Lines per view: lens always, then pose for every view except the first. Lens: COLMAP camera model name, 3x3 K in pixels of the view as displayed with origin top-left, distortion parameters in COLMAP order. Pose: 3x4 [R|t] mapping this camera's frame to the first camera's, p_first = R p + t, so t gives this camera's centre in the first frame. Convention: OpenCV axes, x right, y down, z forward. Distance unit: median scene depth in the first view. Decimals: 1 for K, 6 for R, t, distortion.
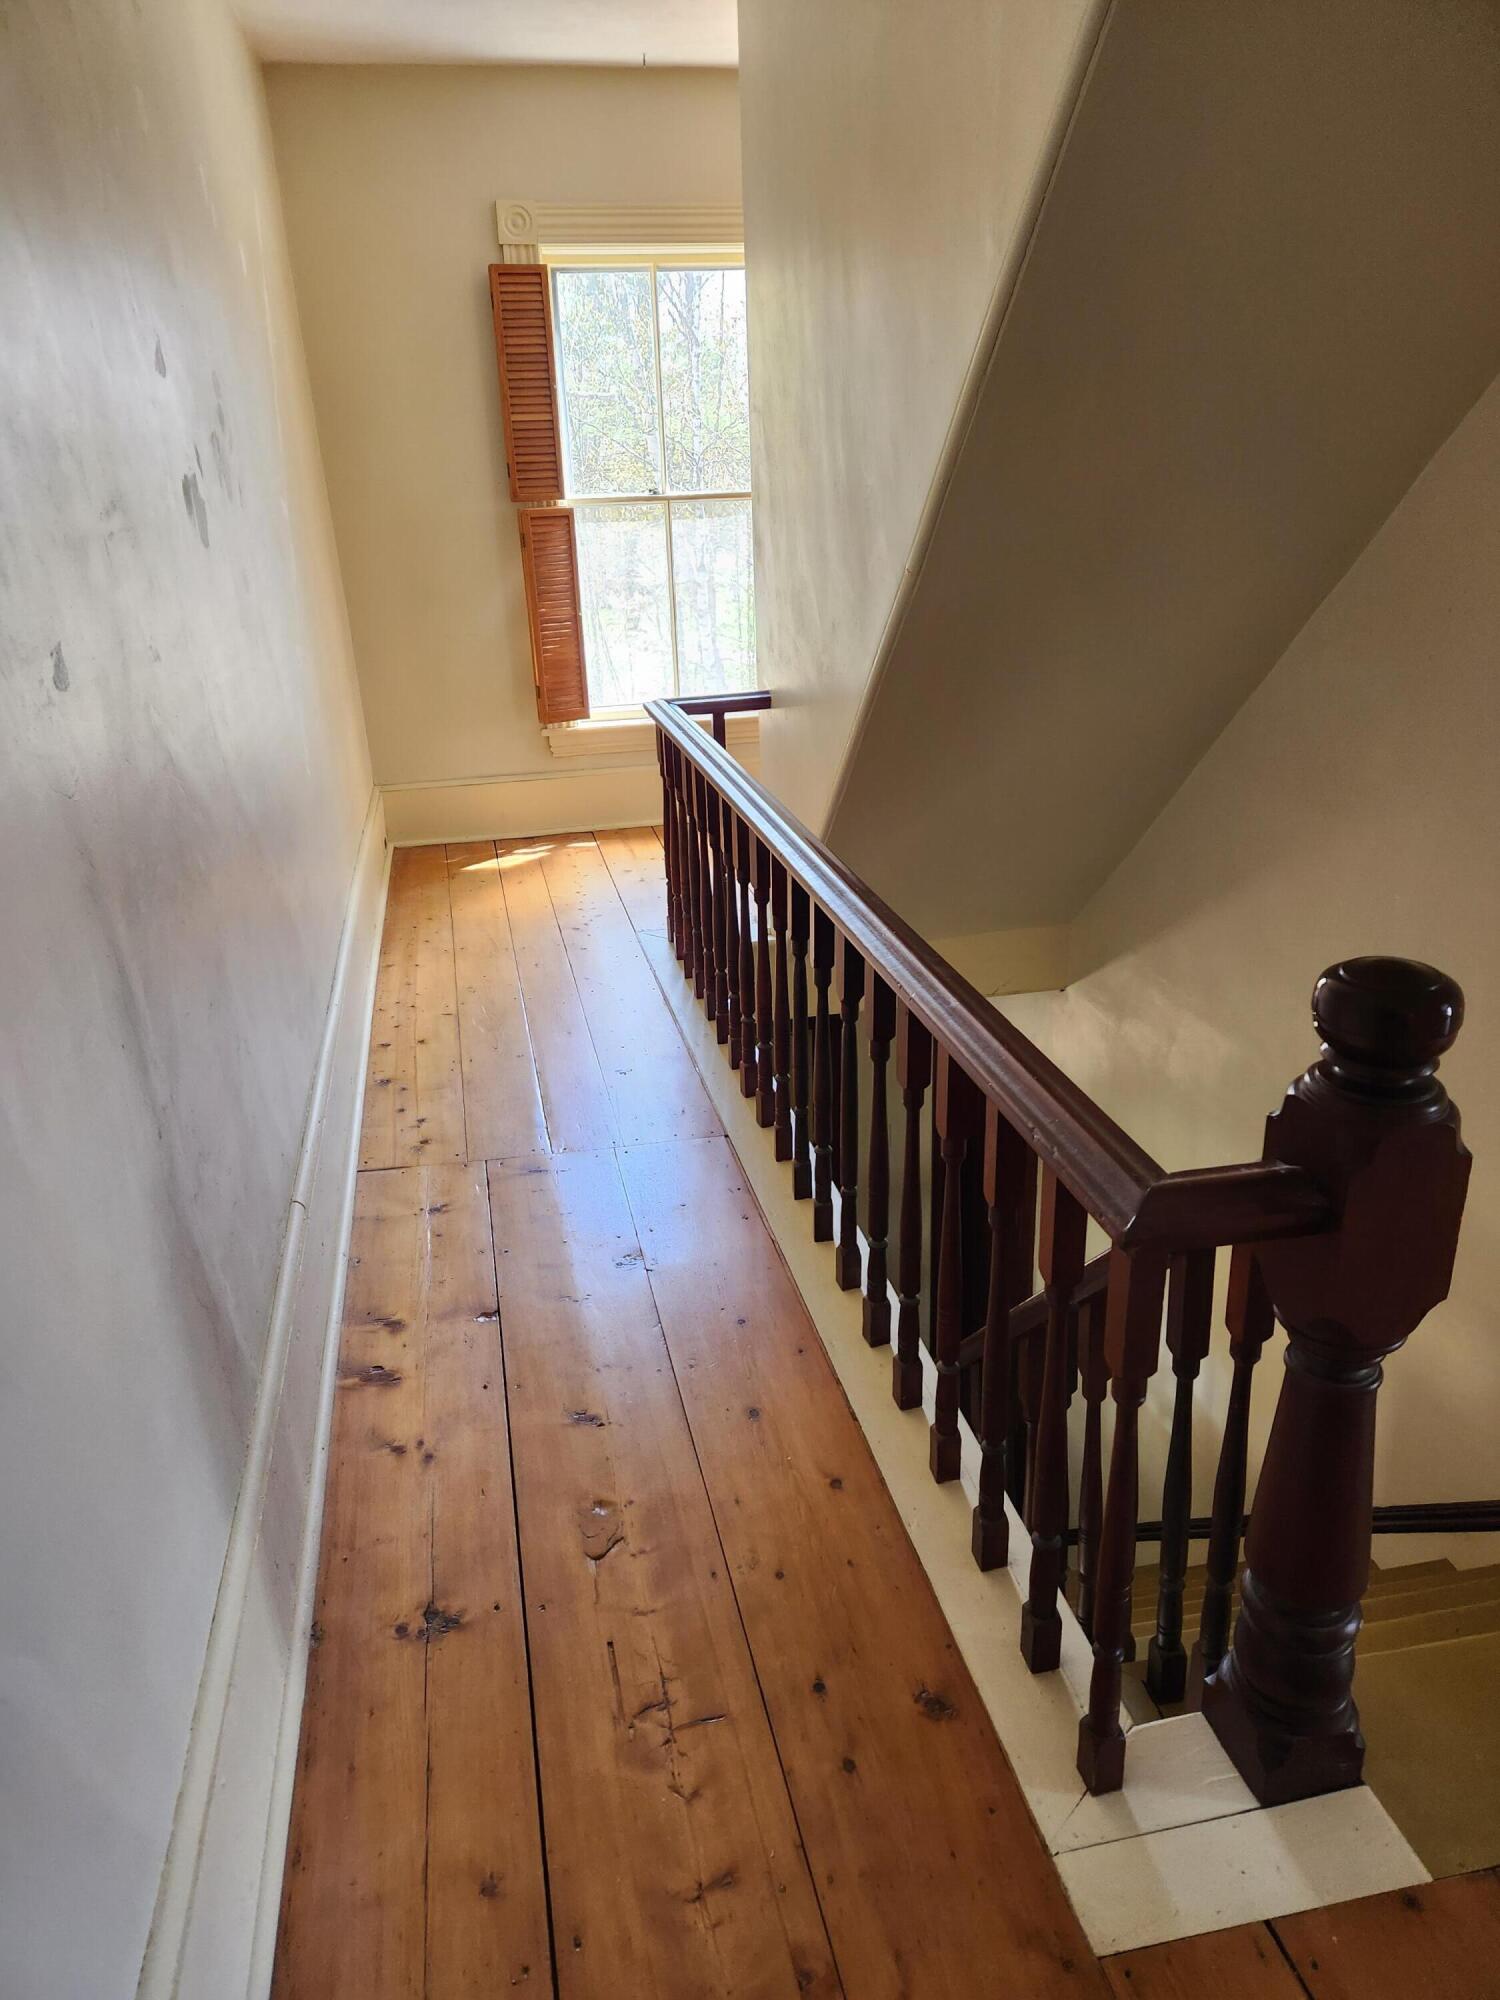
lens RADIAL K [[1340.5, 0, 740.5], [0, 1340.5, 1007.9], [0, 0, 1]] dist [0.076409, -0.057433]
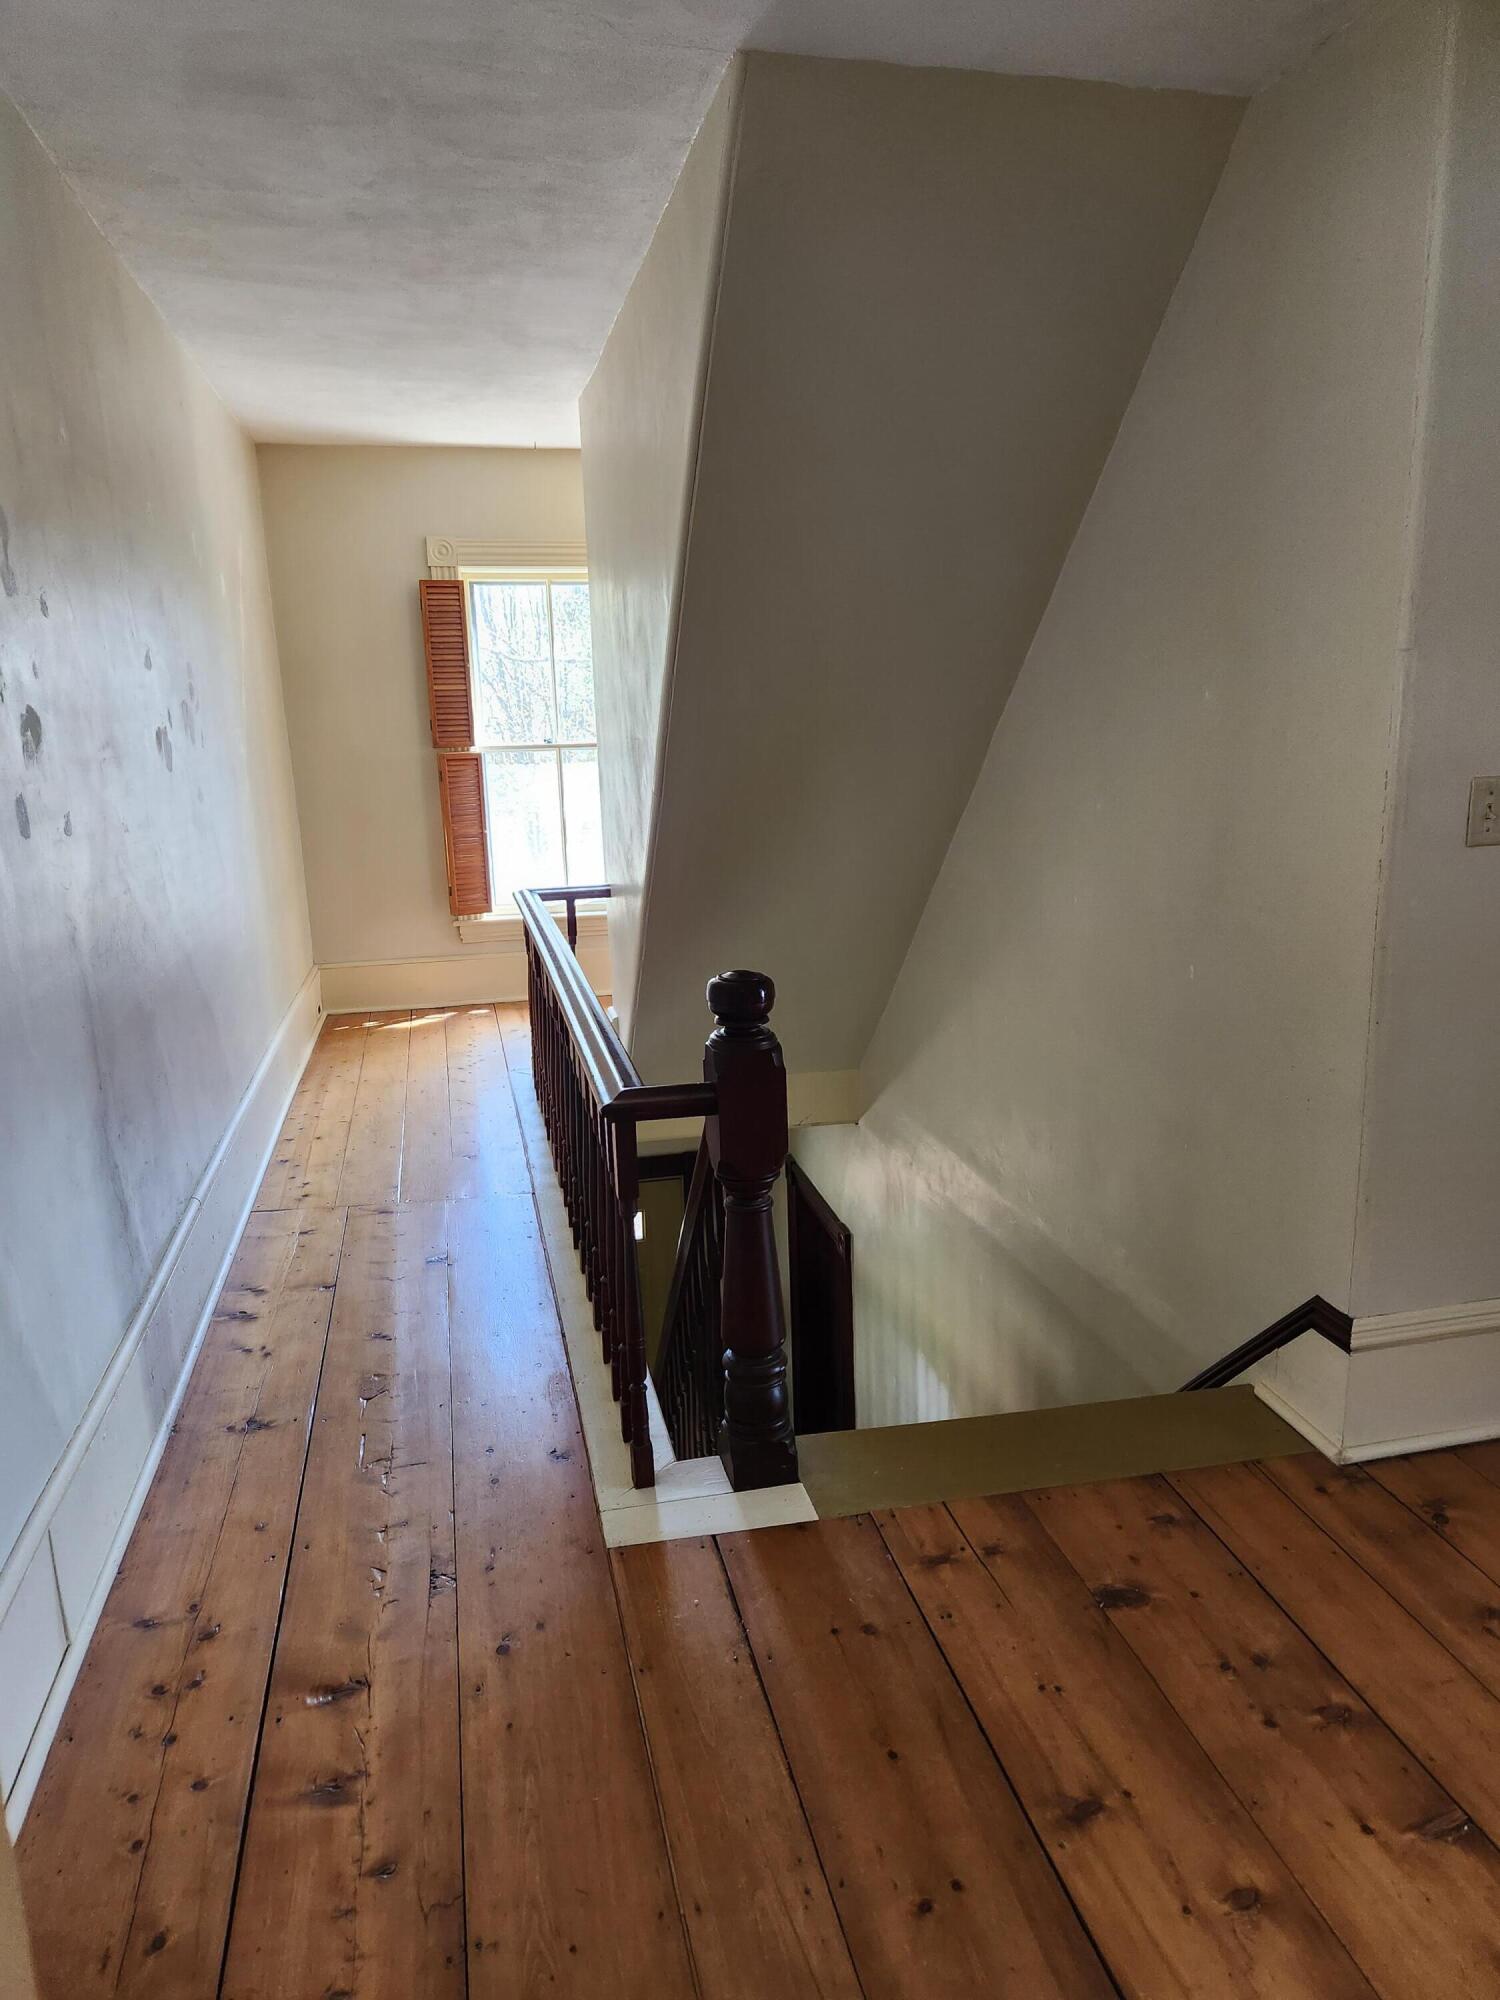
lens RADIAL K [[1361.9, 0, 750.0], [0, 1361.9, 1000.0], [0, 0, 1]] dist [0.084156, -0.060309]
pose [[0.999944, 0.005389, 0.009082, 0.245648], [-0.003690, 0.984085, -0.177662, 0.187640], [-0.009895, 0.177618, 0.984050, -0.488838]]
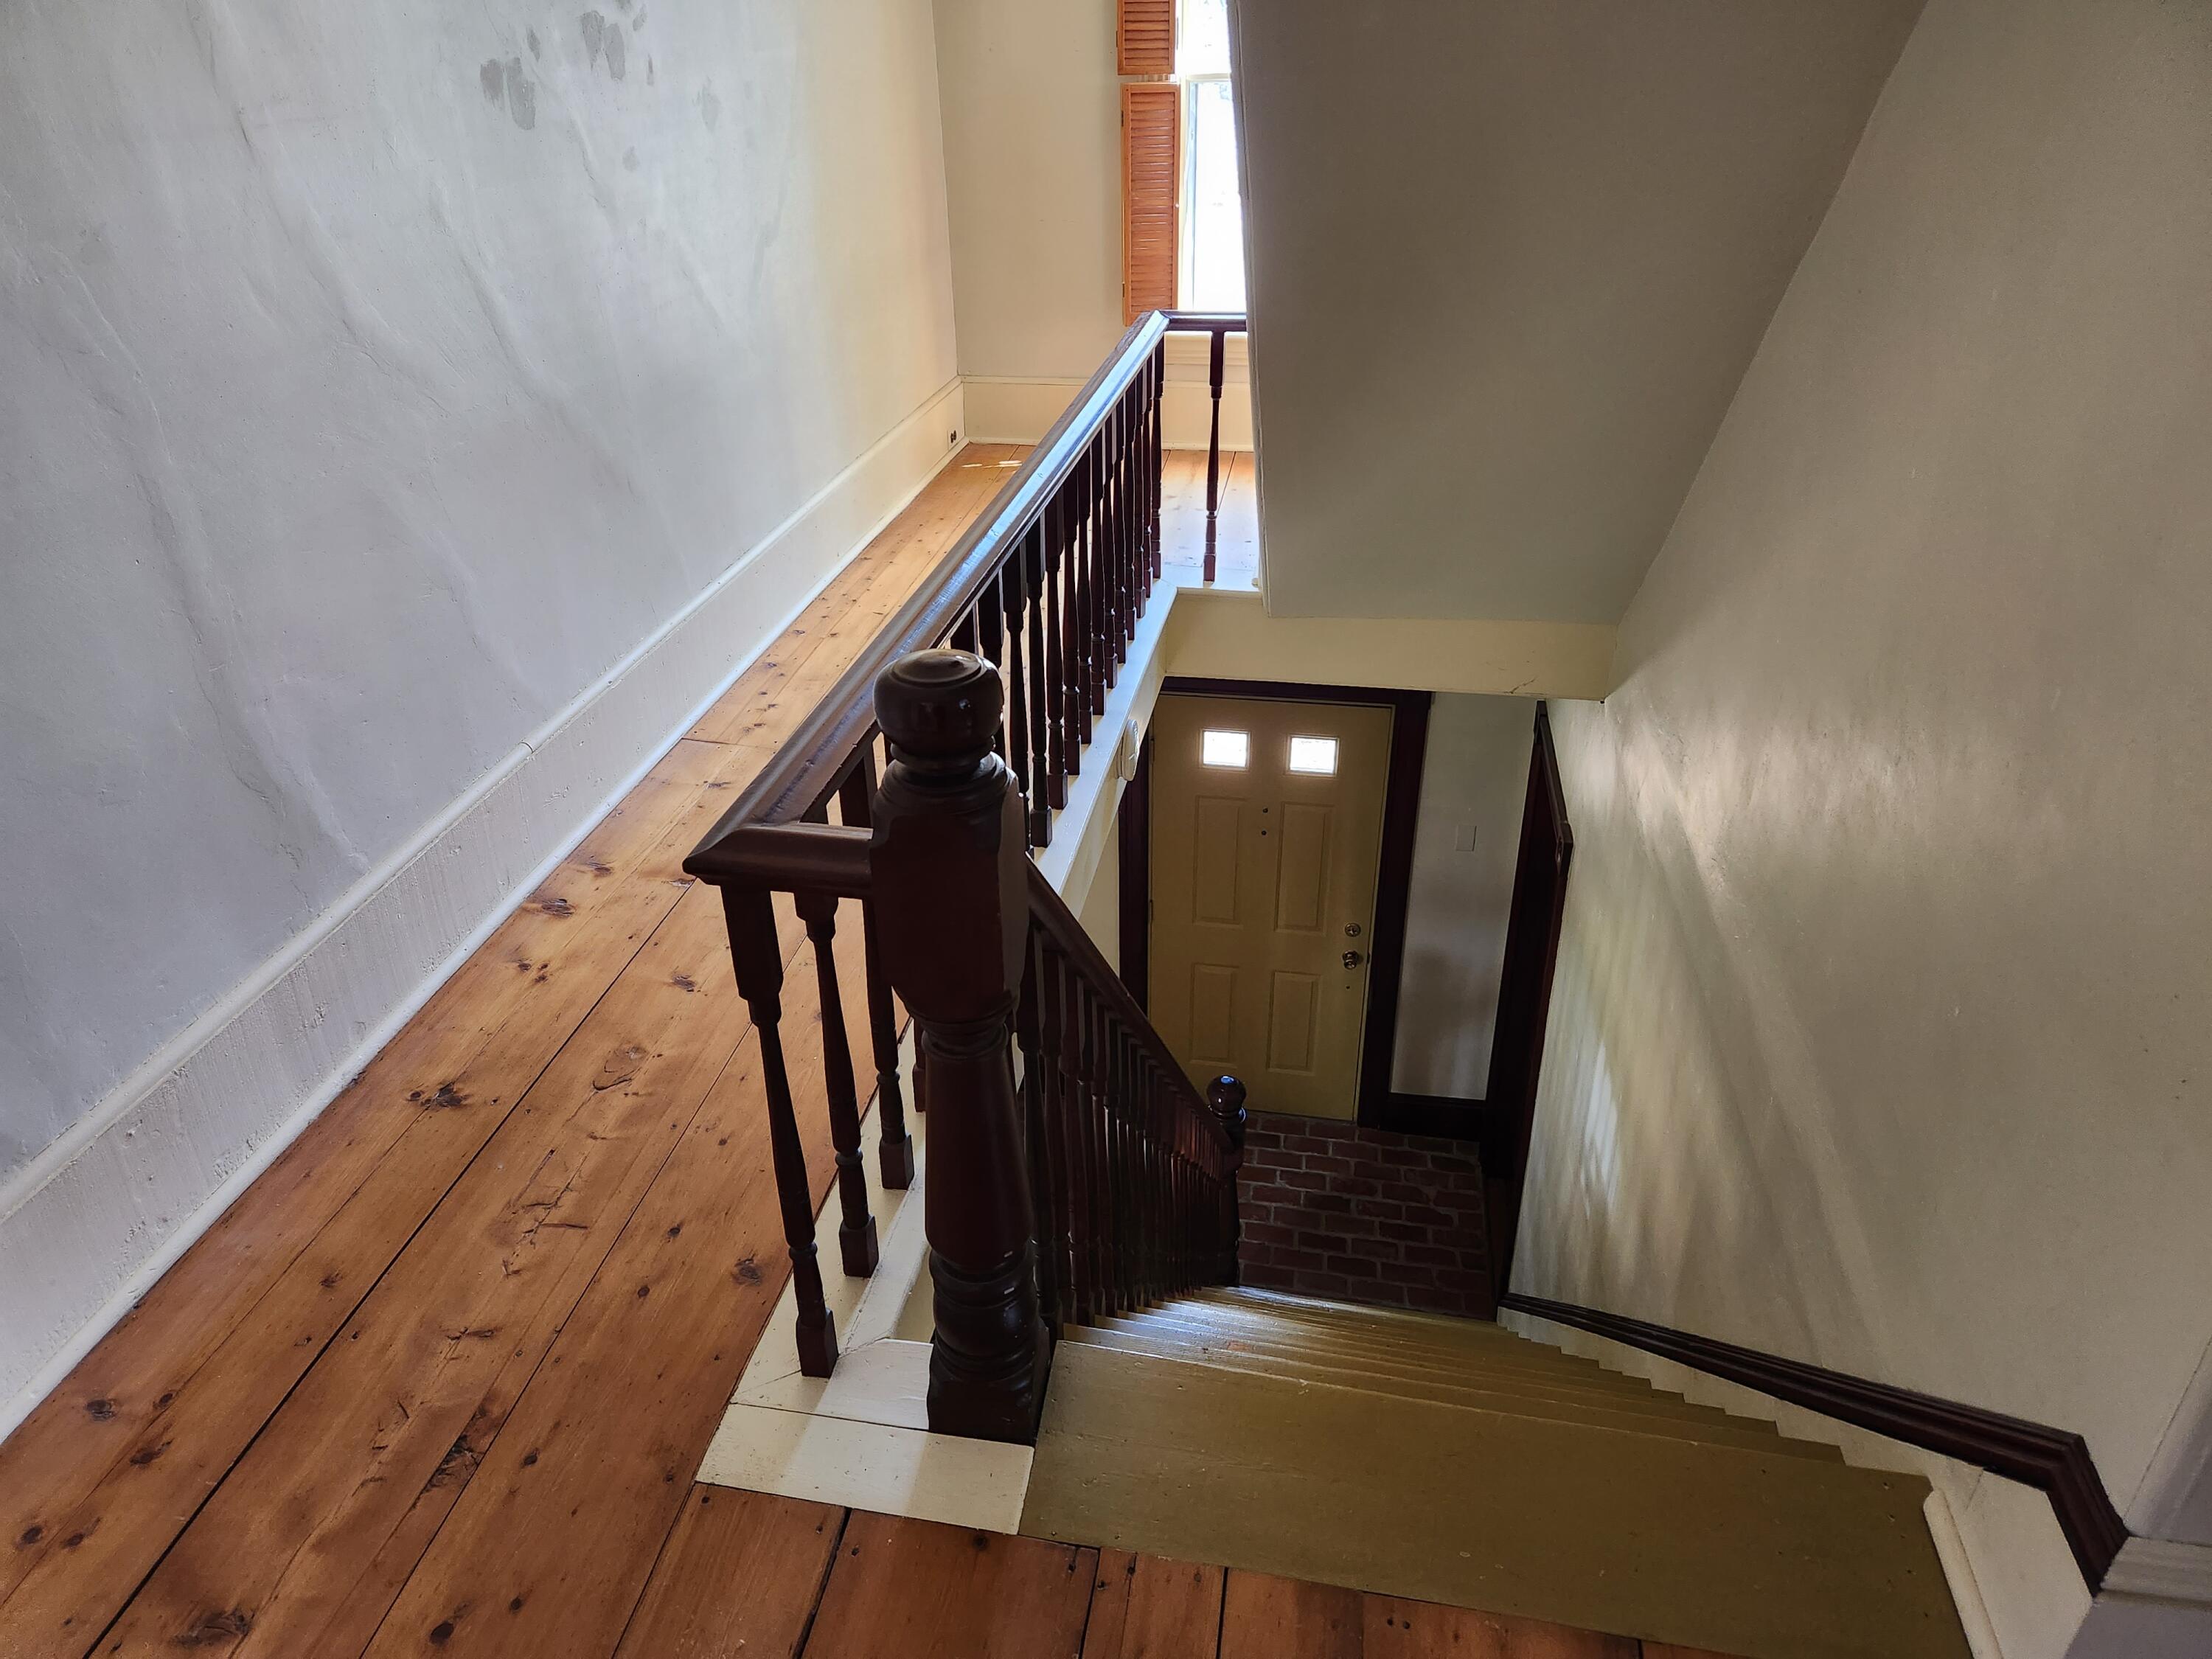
lens RADIAL K [[1488.0, 0, 1109.7], [0, 1488.0, 820.9], [0, 0, 1]] dist [0.065170, -0.054431]
pose [[0.926822, 0.196577, -0.319934, 0.512386], [-0.157968, 0.977075, 0.142723, -0.046478], [0.340656, -0.081739, 0.936628, -0.007466]]
